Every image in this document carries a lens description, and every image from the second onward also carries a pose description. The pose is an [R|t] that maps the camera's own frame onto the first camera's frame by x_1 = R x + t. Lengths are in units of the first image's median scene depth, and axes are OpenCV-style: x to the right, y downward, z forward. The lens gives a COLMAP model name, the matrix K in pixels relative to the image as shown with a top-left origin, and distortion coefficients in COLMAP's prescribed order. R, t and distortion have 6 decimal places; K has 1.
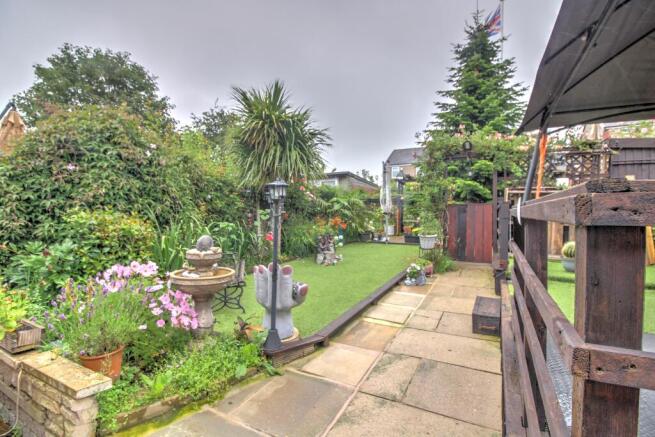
lens RADIAL K [[307.9, 0, 330.0], [0, 307.9, 215.6], [0, 0, 1]] dist [-0.003802, -0.000131]
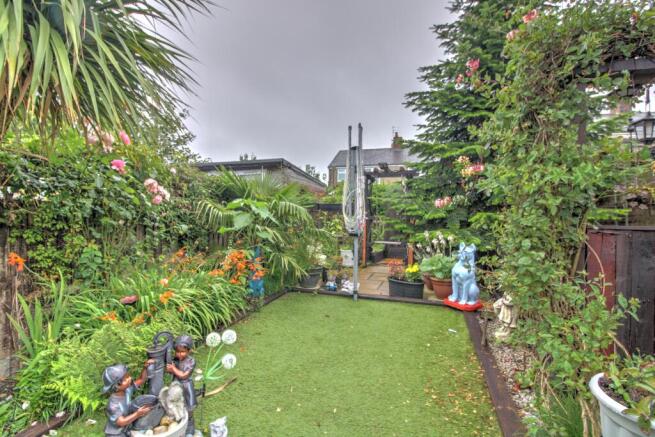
lens RADIAL K [[307.9, 0, 330.0], [0, 307.9, 215.6], [0, 0, 1]] dist [-0.003802, -0.000131]
pose [[0.981486, 0.017878, 0.190696, 0.049568], [-0.014657, 0.999725, -0.018287, -0.025411], [-0.190970, 0.015153, 0.981479, 0.497288]]
